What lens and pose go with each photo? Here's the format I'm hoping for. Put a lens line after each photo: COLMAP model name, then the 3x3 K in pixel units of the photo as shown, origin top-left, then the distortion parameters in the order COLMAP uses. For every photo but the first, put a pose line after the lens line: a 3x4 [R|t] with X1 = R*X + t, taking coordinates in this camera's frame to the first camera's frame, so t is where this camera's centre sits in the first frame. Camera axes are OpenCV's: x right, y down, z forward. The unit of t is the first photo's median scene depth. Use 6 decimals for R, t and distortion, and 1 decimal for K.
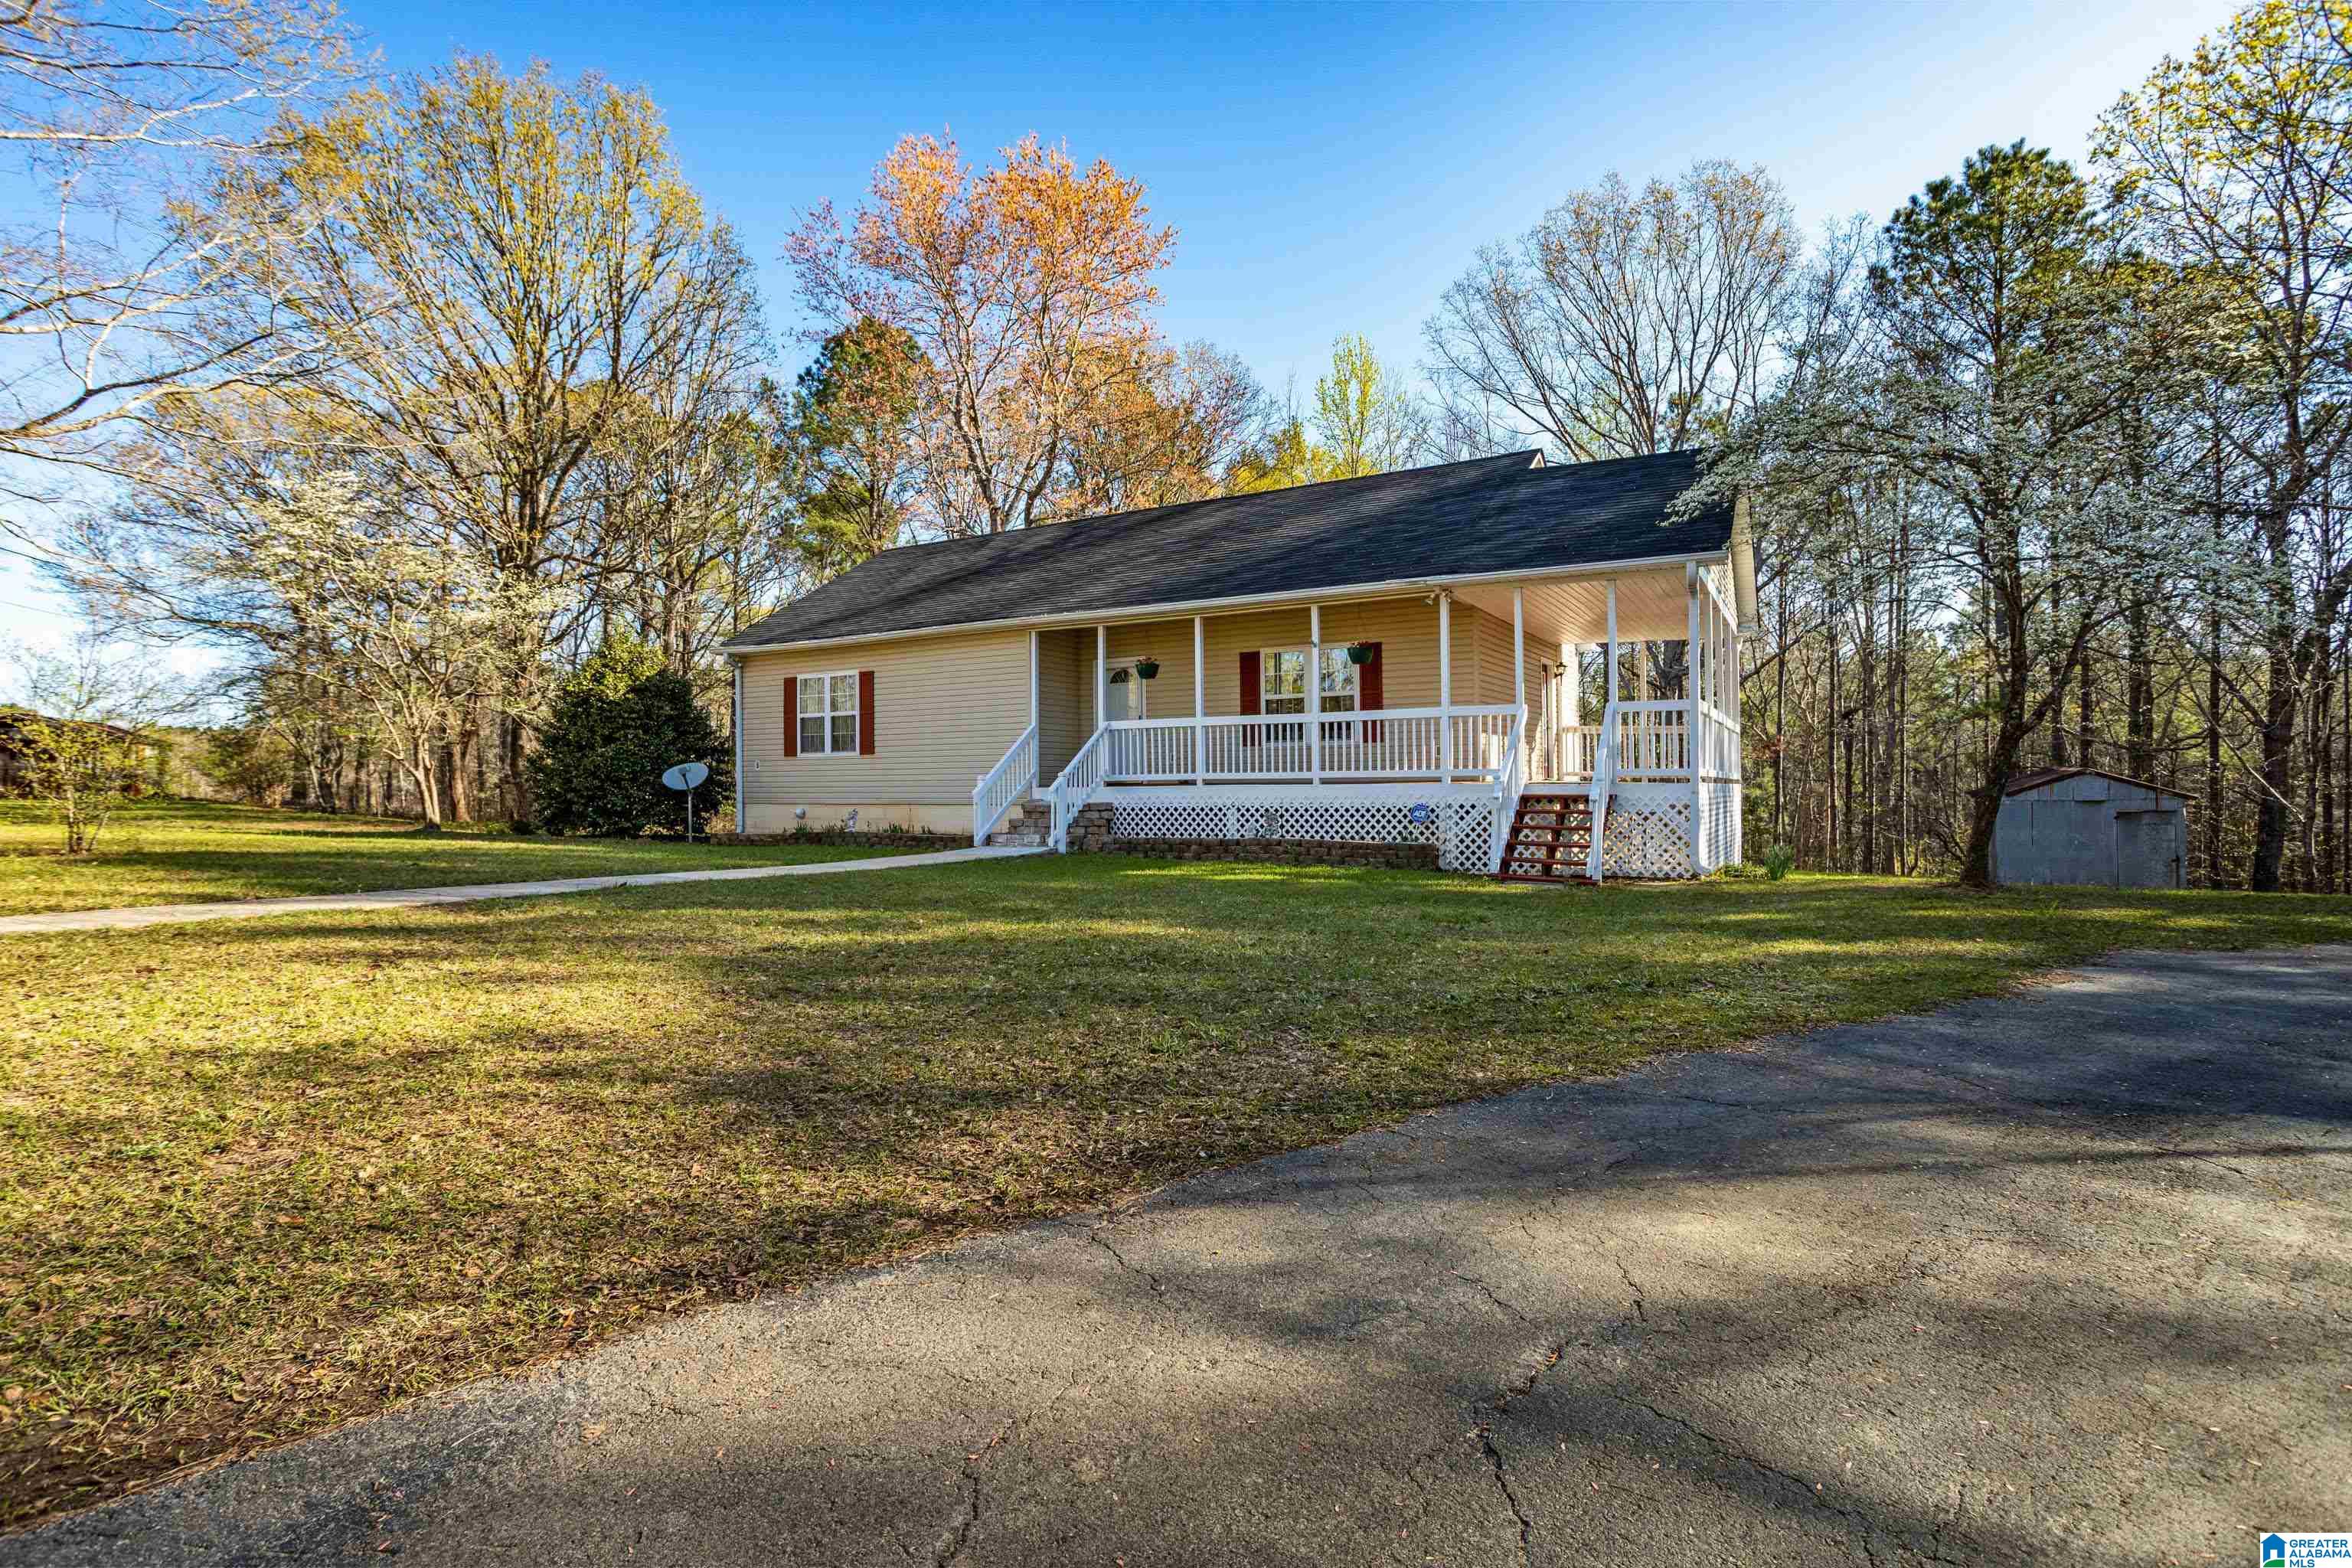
lens RADIAL K [[1164.0, 0, 1162.7], [0, 1164.0, 786.3], [0, 0, 1]] dist [-0.049094, 0.040612]
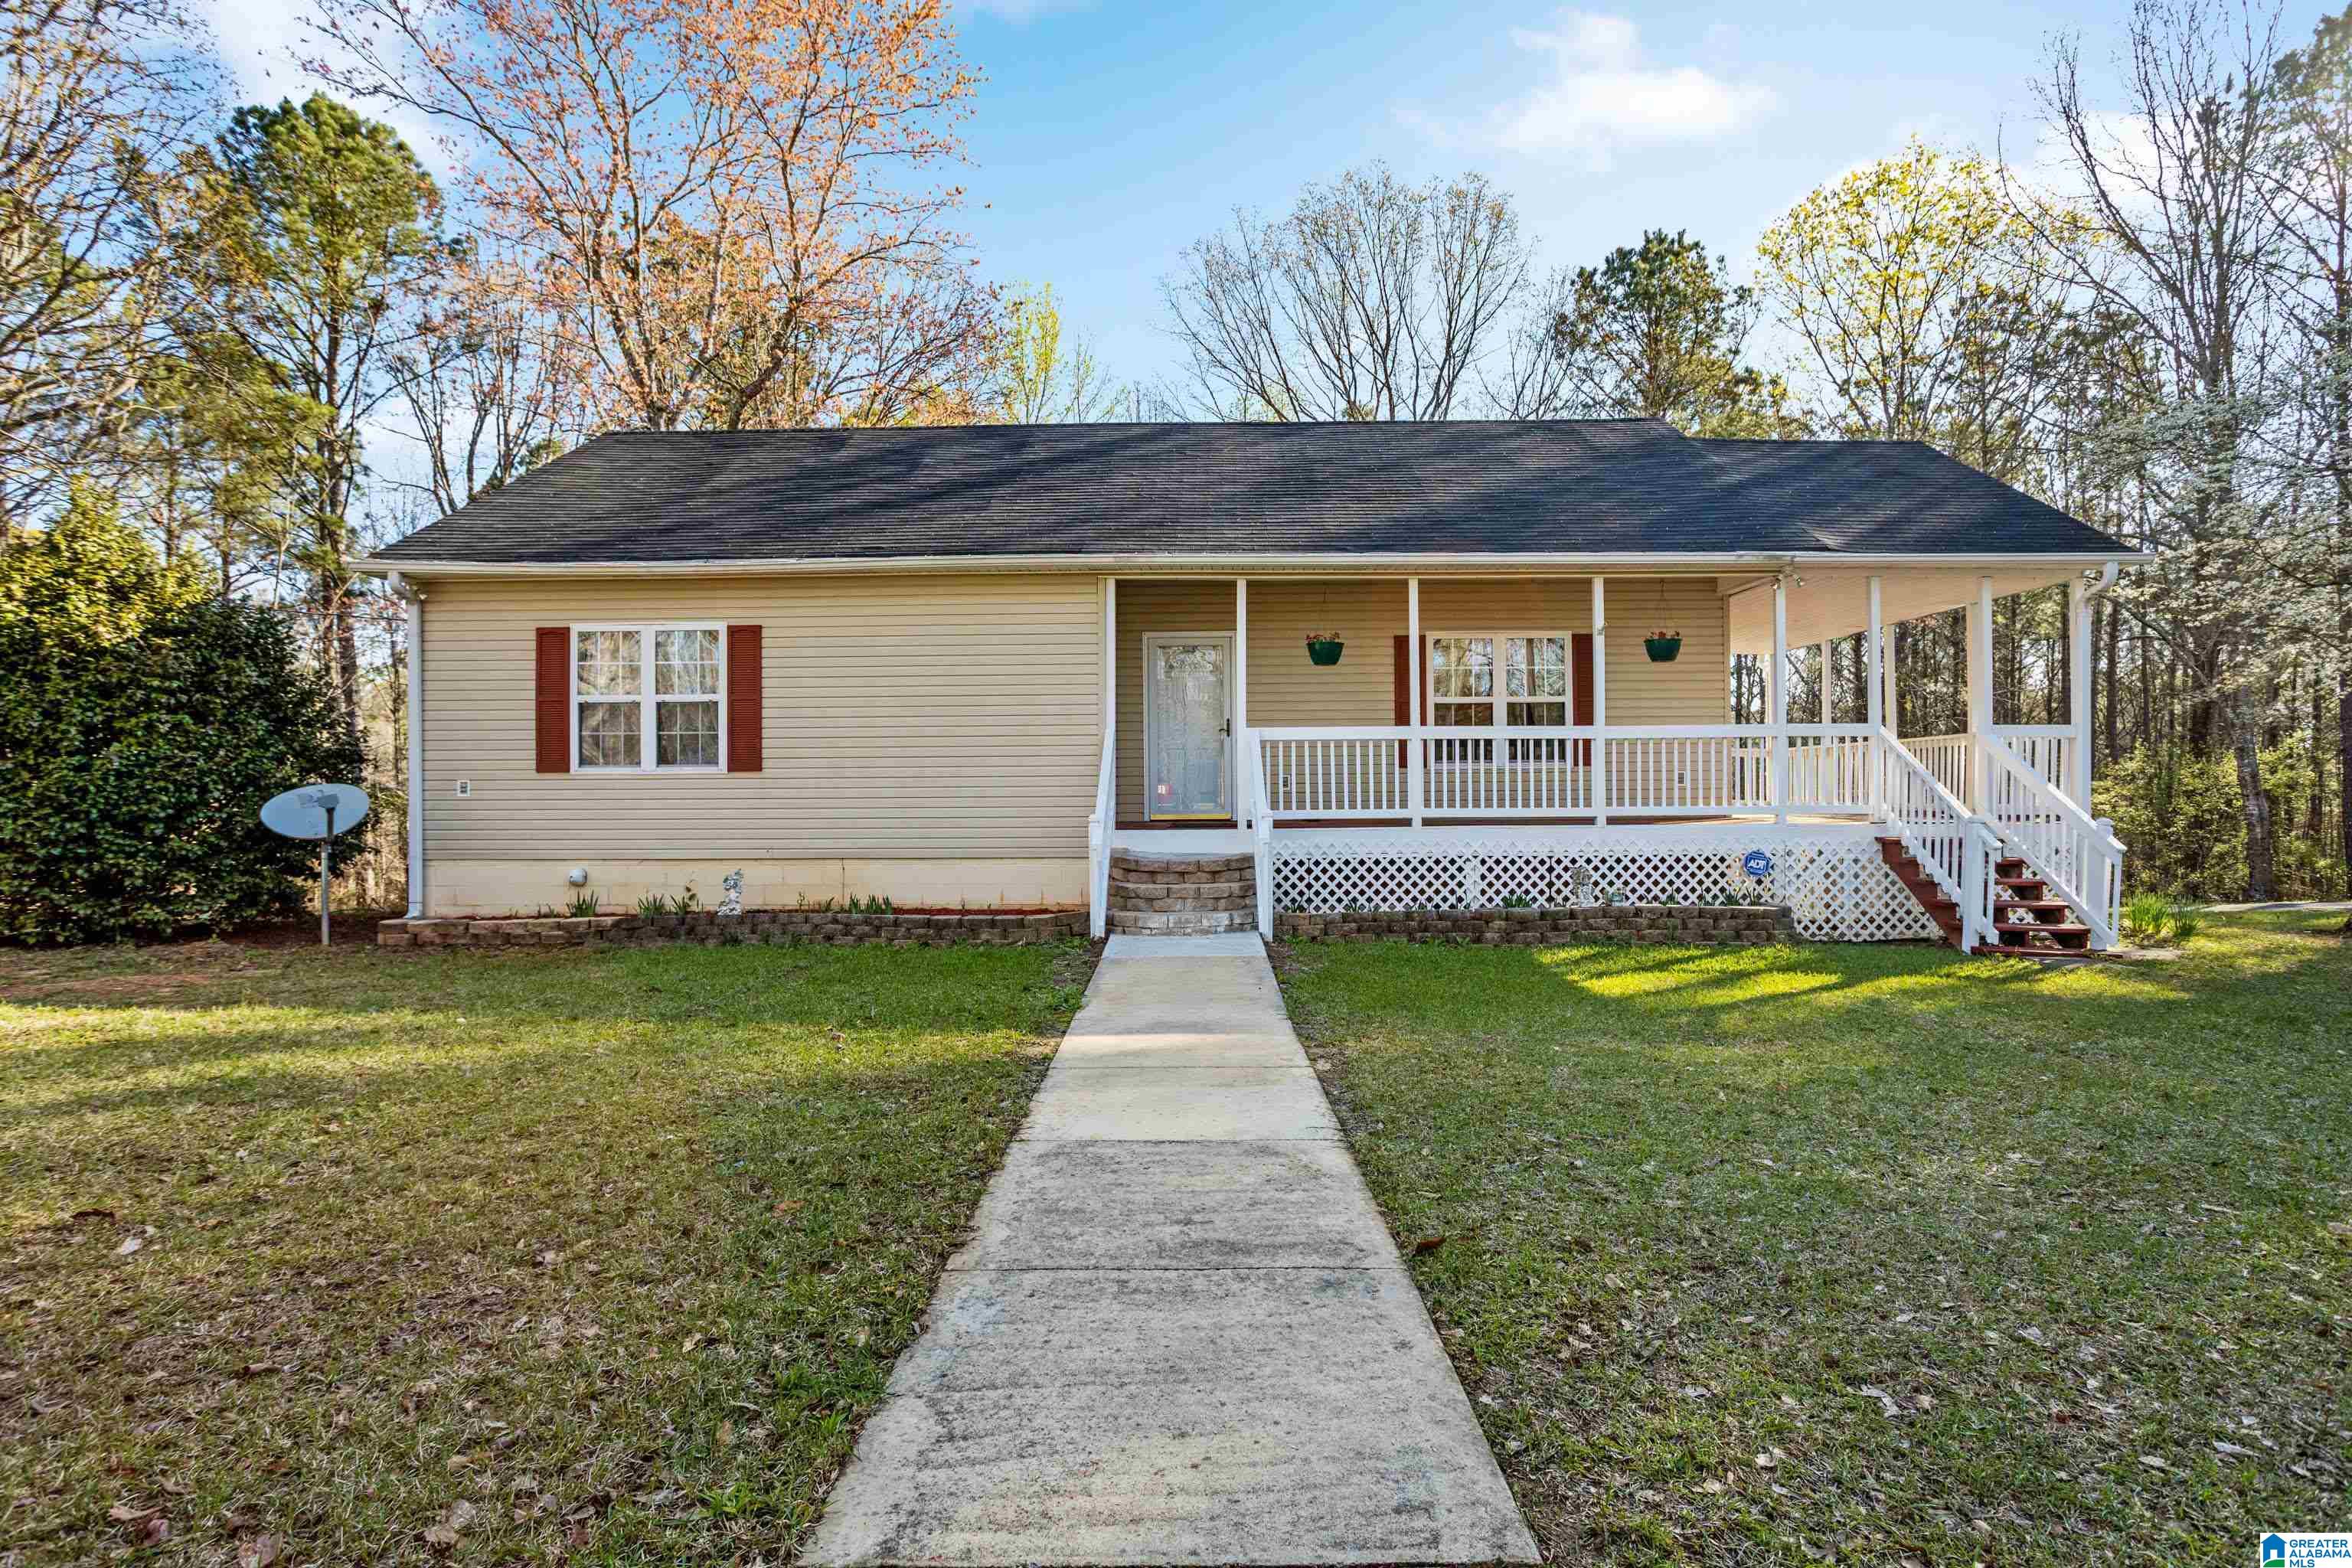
lens RADIAL K [[1164.0, 0, 1162.7], [0, 1164.0, 786.3], [0, 0, 1]] dist [-0.049094, 0.040612]
pose [[0.867648, 0.004203, 0.497161, -0.359695], [-0.002225, 0.999987, -0.004572, -0.018416], [-0.497174, 0.002861, 0.867646, 0.410604]]
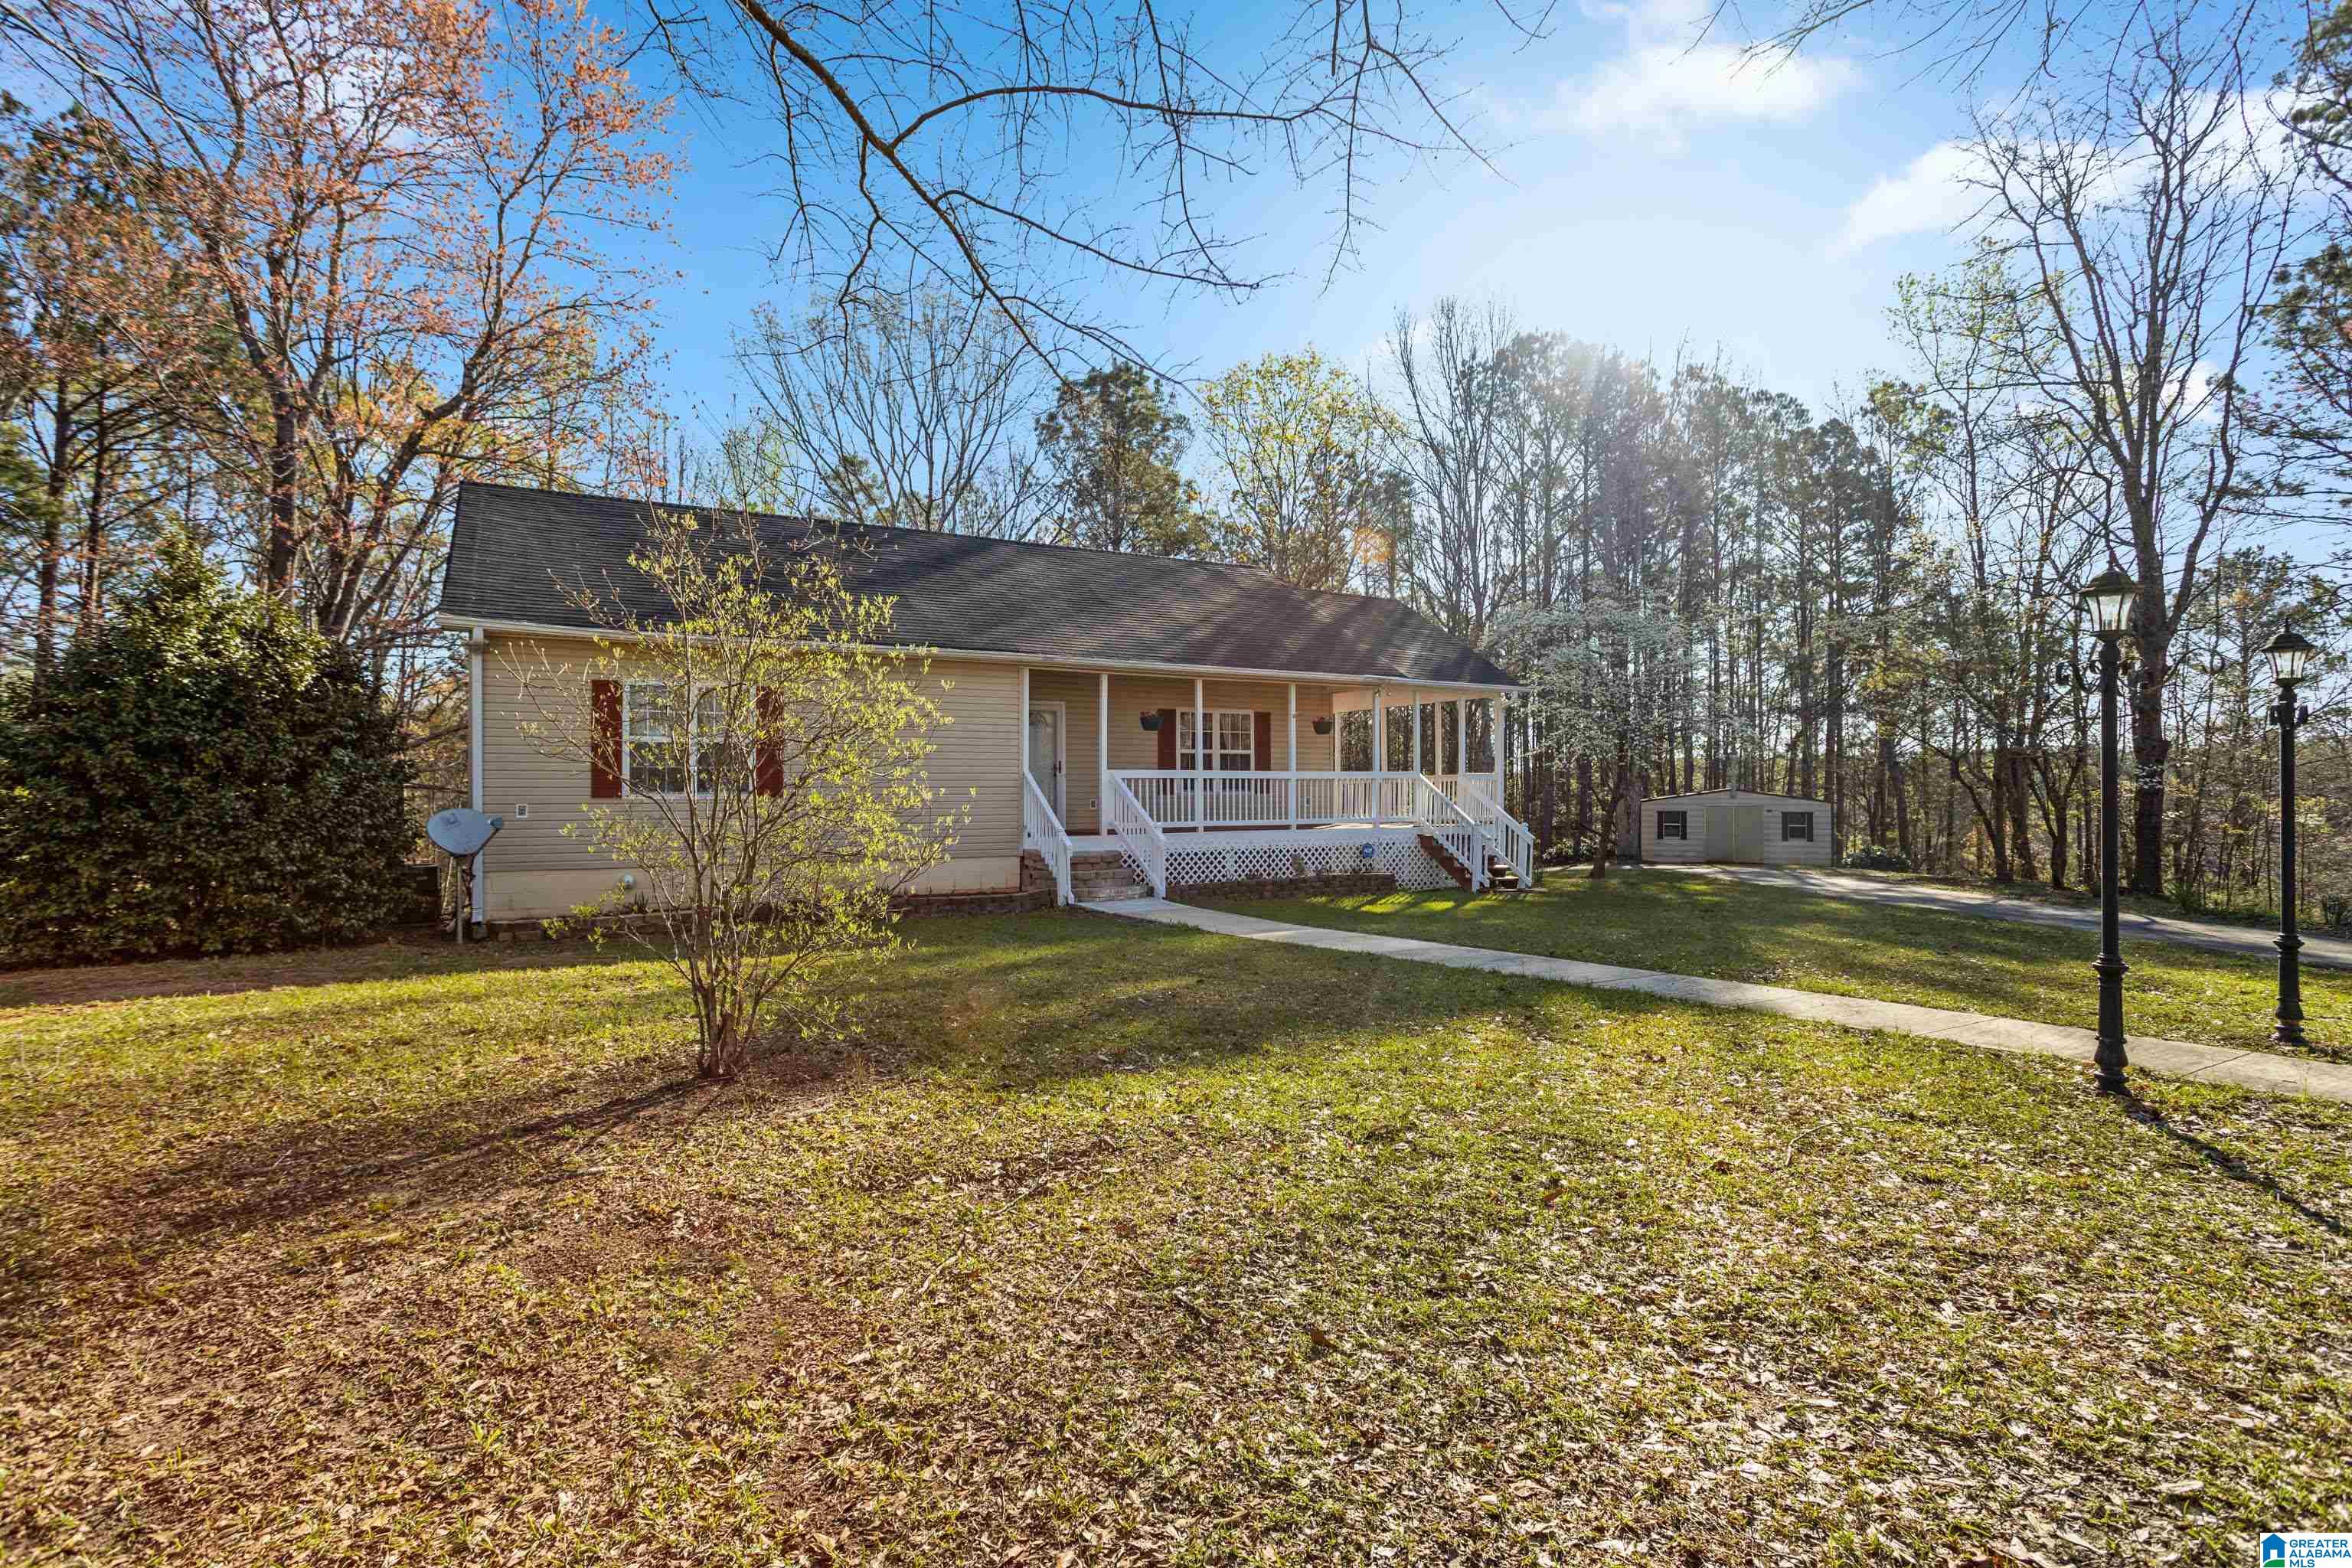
lens RADIAL K [[1164.0, 0, 1162.7], [0, 1164.0, 786.3], [0, 0, 1]] dist [-0.049094, 0.040612]
pose [[0.495156, 0.017251, 0.868633, -0.777956], [0.002544, 0.999770, -0.021306, -0.018219], [-0.868800, 0.012759, 0.494998, 0.414263]]
